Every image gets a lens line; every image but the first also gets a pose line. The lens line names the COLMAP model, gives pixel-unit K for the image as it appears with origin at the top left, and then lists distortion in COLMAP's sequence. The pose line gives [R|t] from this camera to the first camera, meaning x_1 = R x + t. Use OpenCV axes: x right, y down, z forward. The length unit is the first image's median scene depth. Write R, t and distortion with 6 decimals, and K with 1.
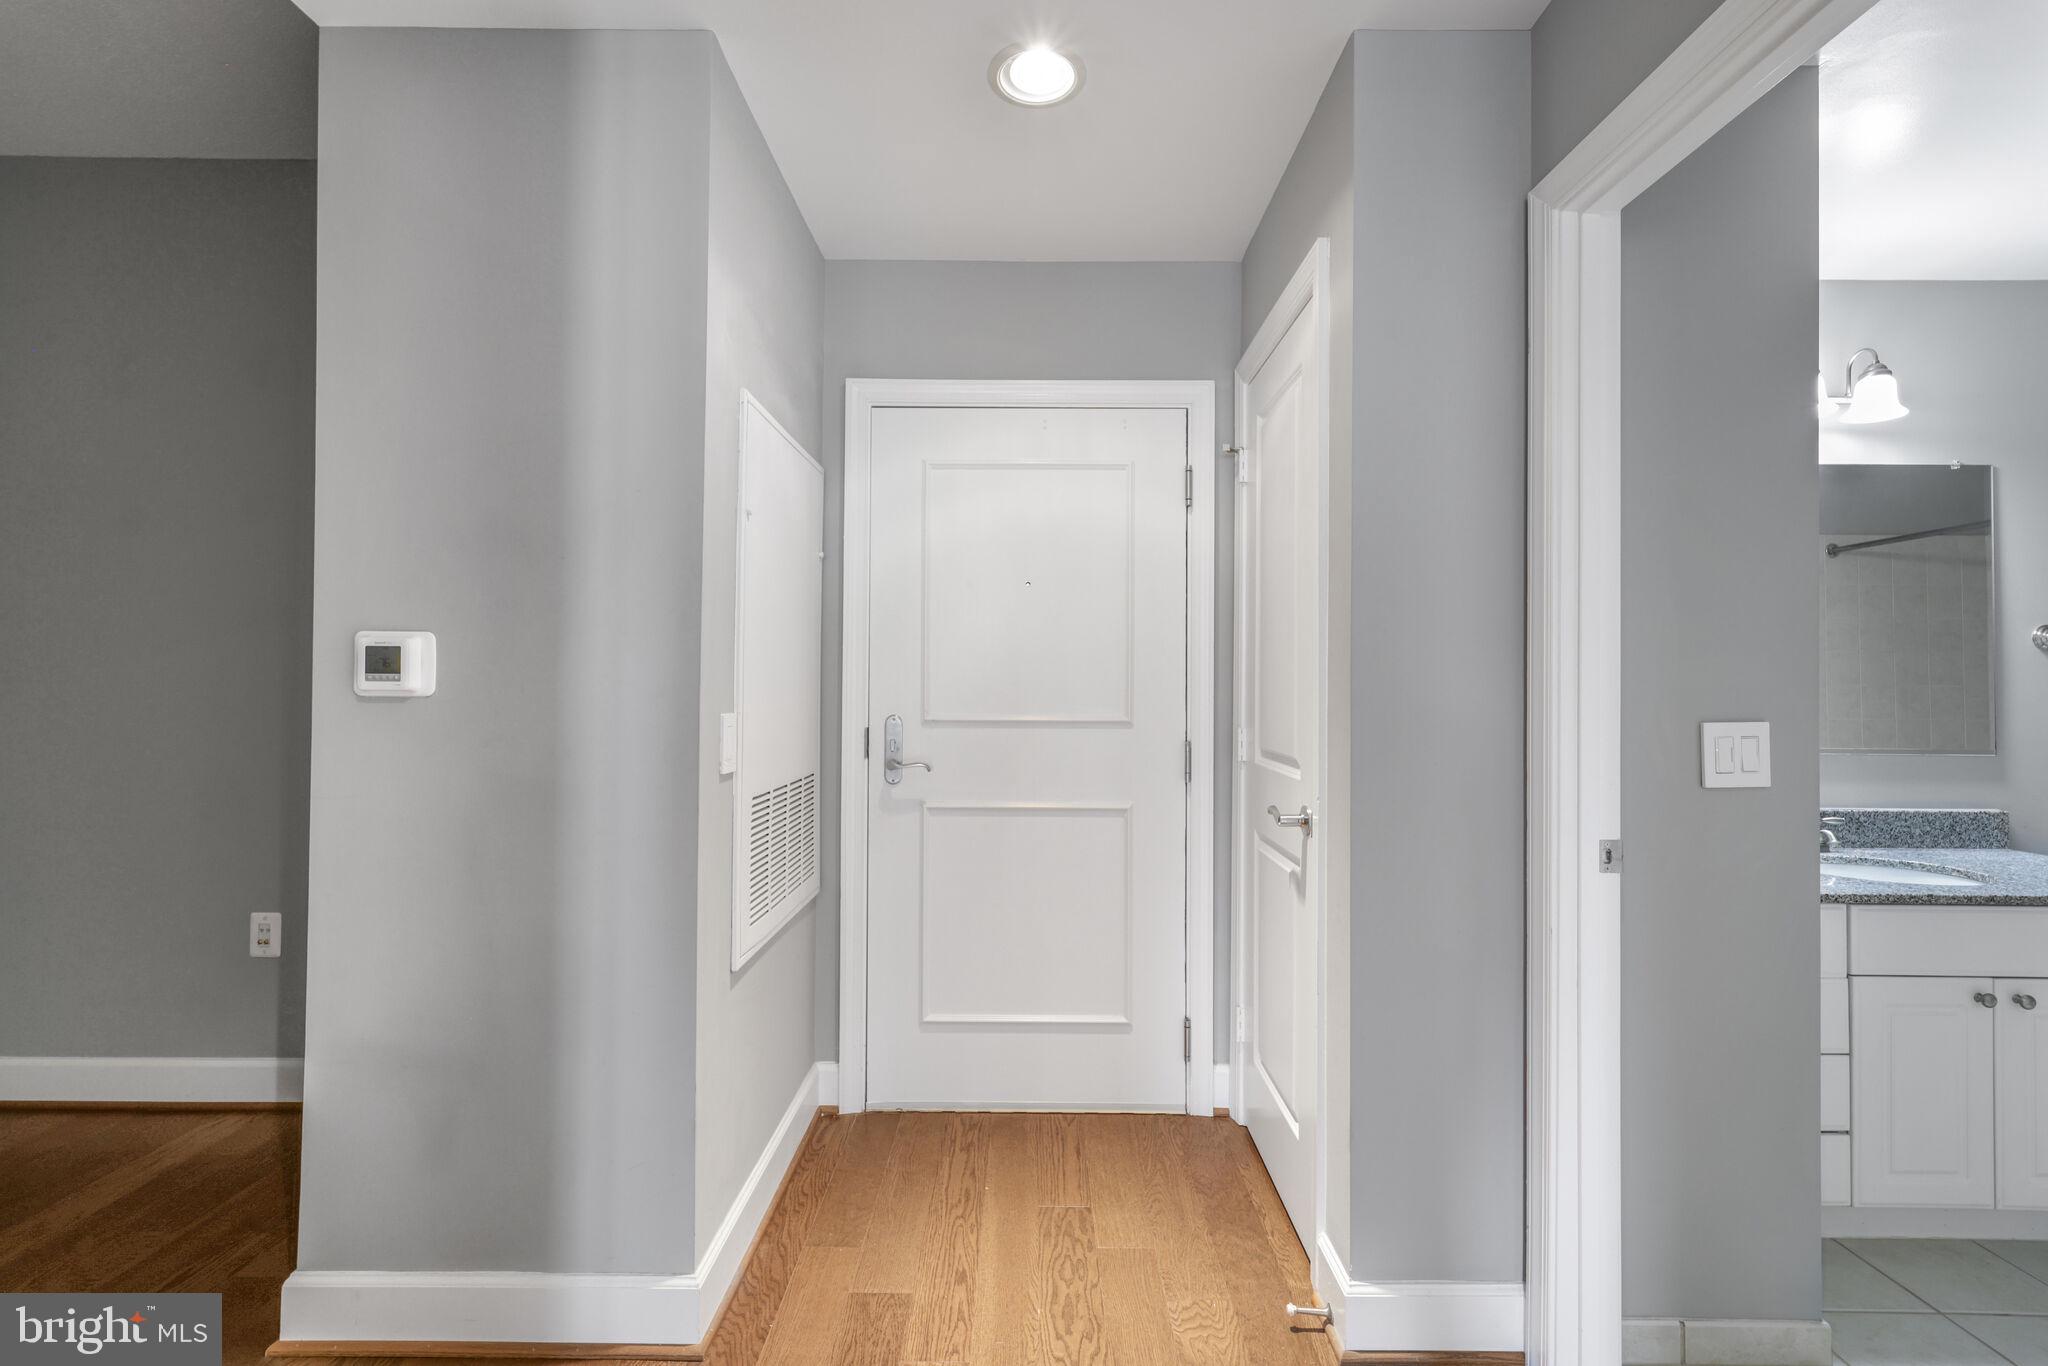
lens RADIAL K [[872.4, 0, 1023.9], [0, 872.4, 662.8], [0, 0, 1]] dist [-0.003495, -0.000377]
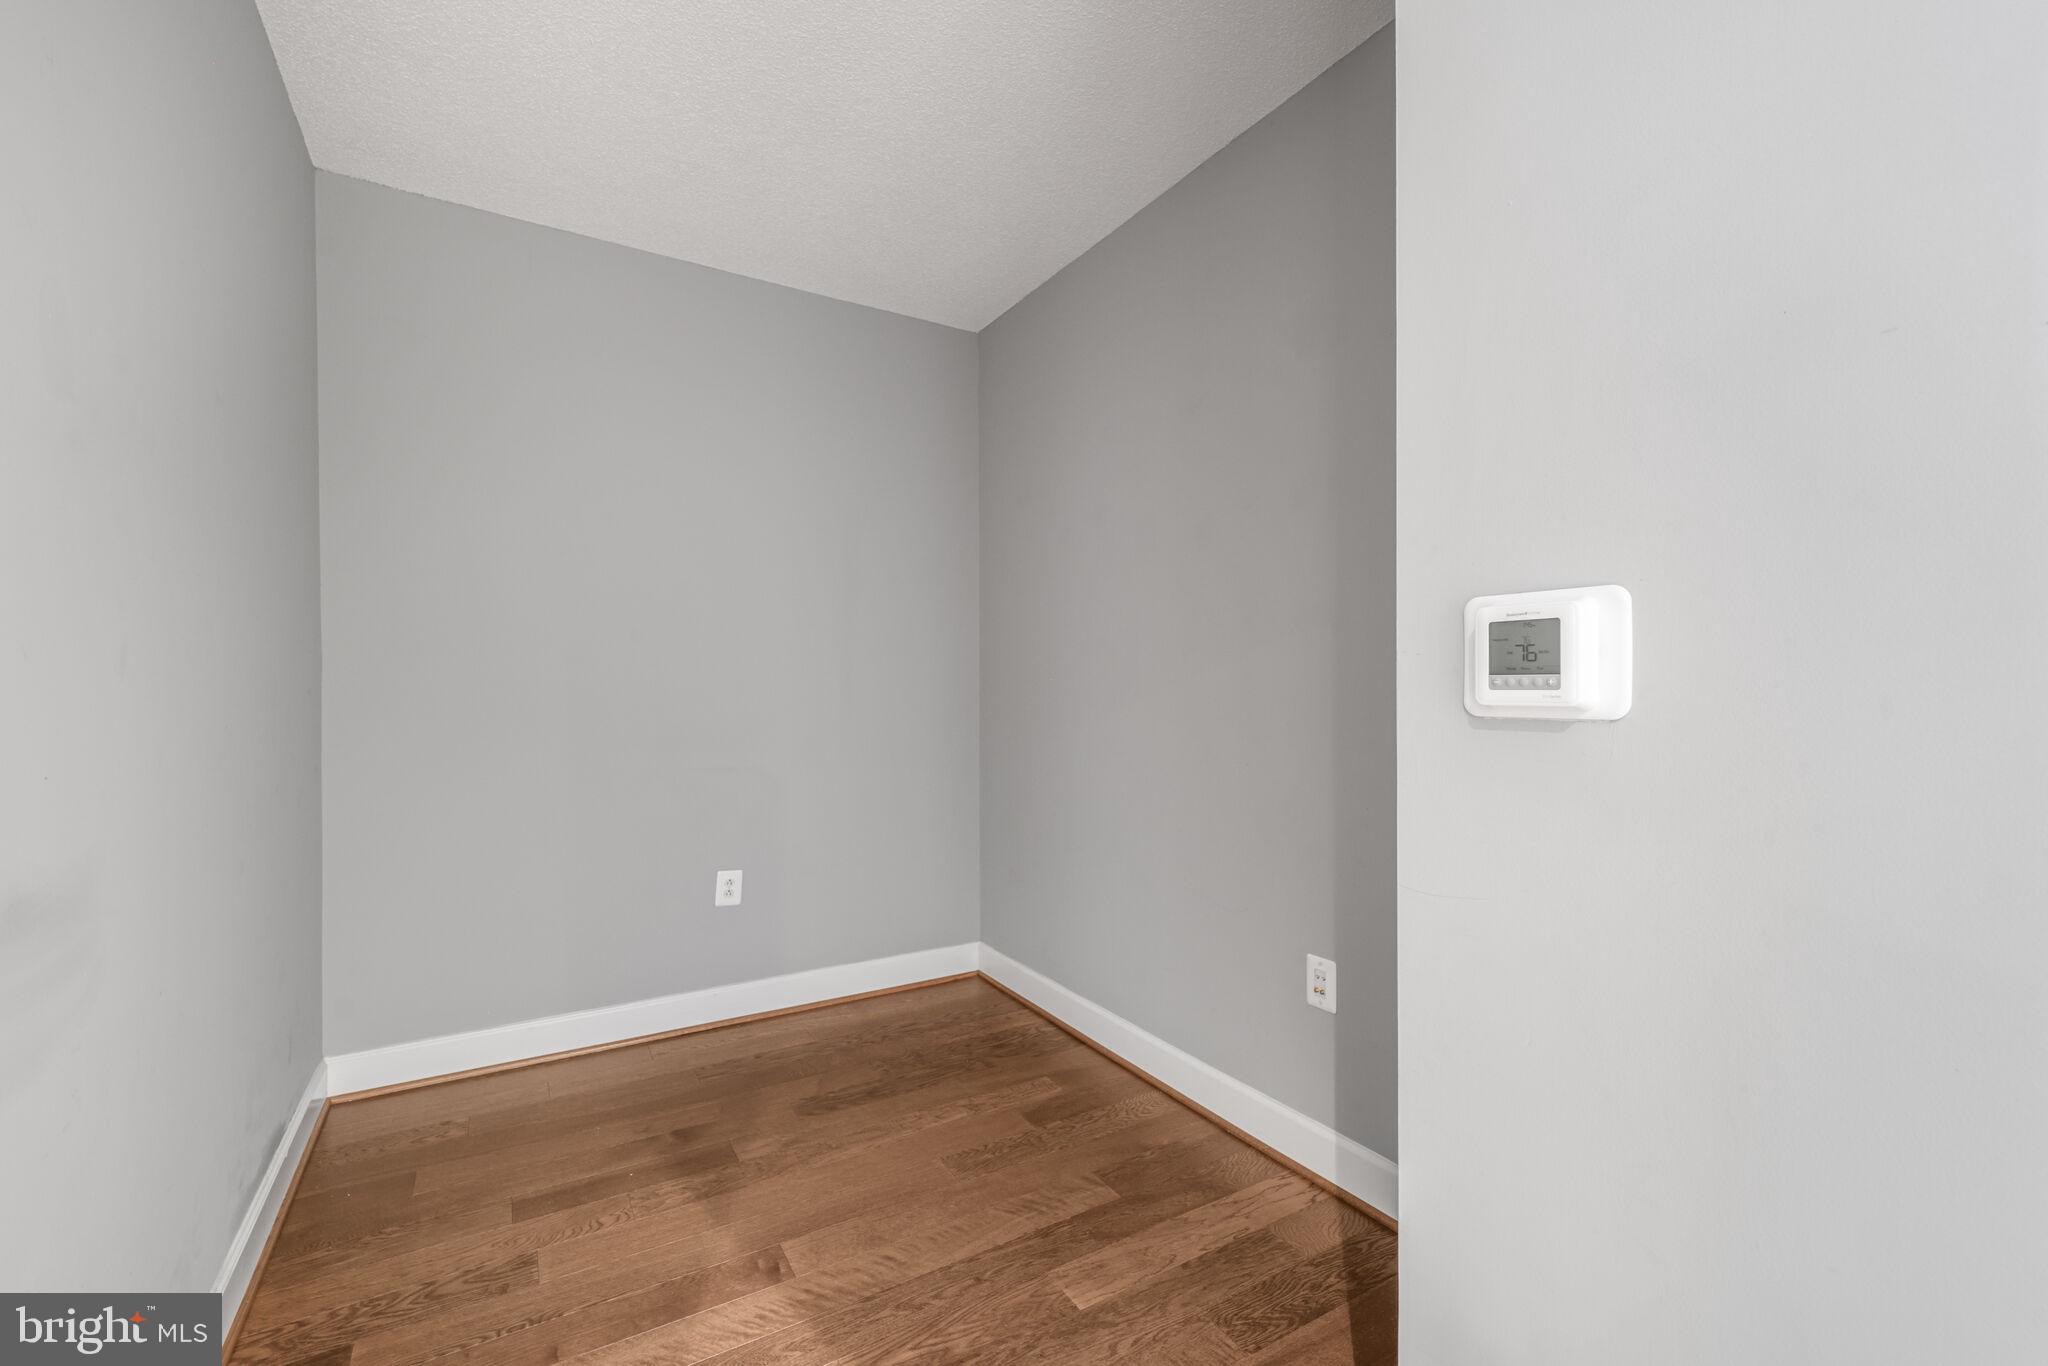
lens RADIAL K [[872.4, 0, 1017.8], [0, 872.4, 681.7], [0, 0, 1]] dist [-0.003495, -0.000377]
pose [[0.517213, -0.013507, -0.855750, -0.381627], [0.028606, 0.999590, 0.001512, 0.006182], [0.855378, -0.025262, 0.517387, 0.407253]]
